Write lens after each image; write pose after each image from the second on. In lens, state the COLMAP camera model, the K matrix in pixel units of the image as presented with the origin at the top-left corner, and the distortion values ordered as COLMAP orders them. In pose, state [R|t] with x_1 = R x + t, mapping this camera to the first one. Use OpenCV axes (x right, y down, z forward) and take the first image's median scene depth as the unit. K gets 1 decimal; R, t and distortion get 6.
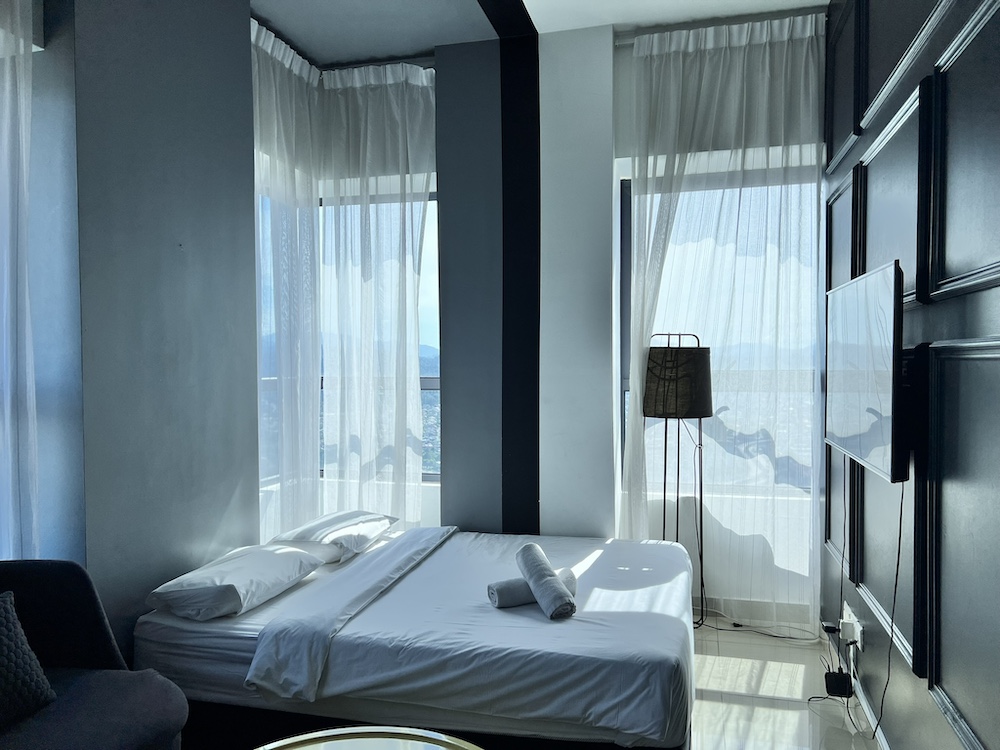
lens RADIAL K [[752.1, 0, 501.6], [0, 752.1, 378.5], [0, 0, 1]] dist [0.059307, -0.060311]
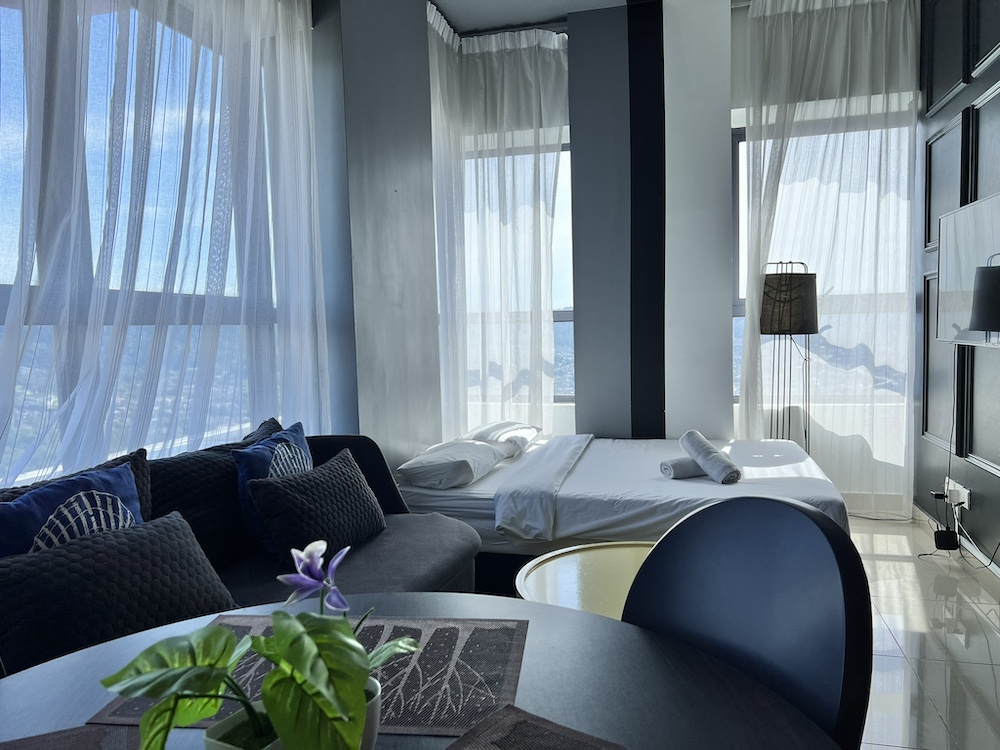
lens RADIAL K [[752.1, 0, 501.0], [0, 752.1, 376.0], [0, 0, 1]] dist [0.059307, -0.060311]
pose [[0.999775, -0.018927, -0.009594, -0.199731], [0.019331, 0.998851, 0.043853, 0.055806], [0.008753, -0.044029, 0.998992, -0.169689]]
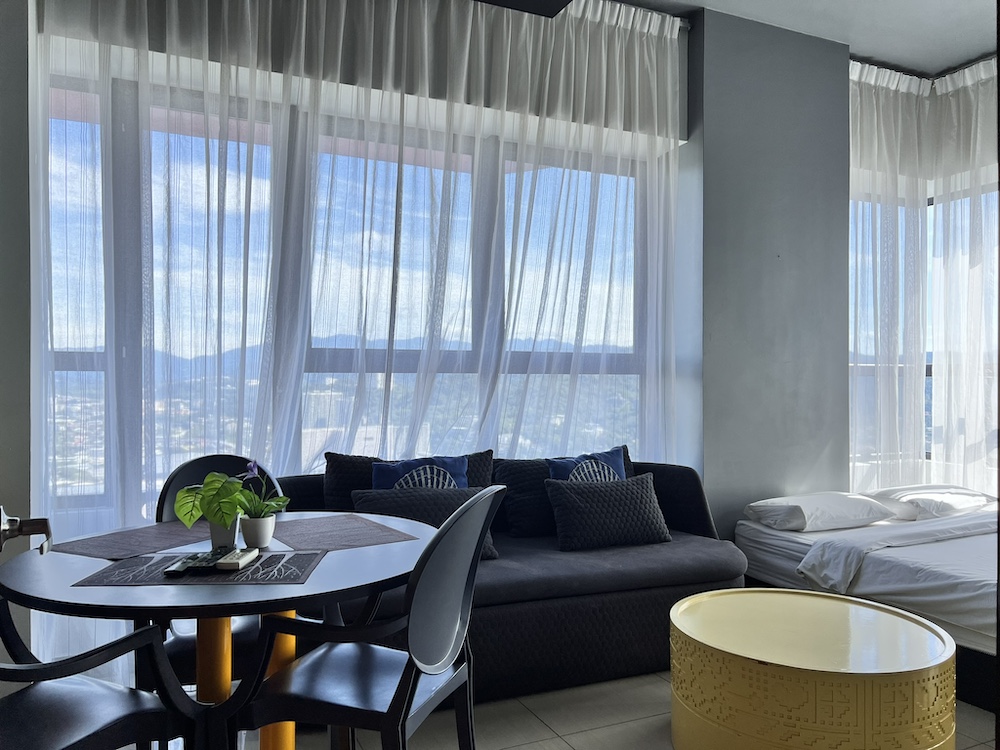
lens RADIAL K [[752.1, 0, 501.5], [0, 752.1, 378.9], [0, 0, 1]] dist [0.059307, -0.060311]
pose [[0.636570, 0.002261, -0.771216, 0.239861], [-0.021229, 0.999668, -0.014591, 0.057190], [0.770927, 0.025660, 0.636407, -0.178898]]
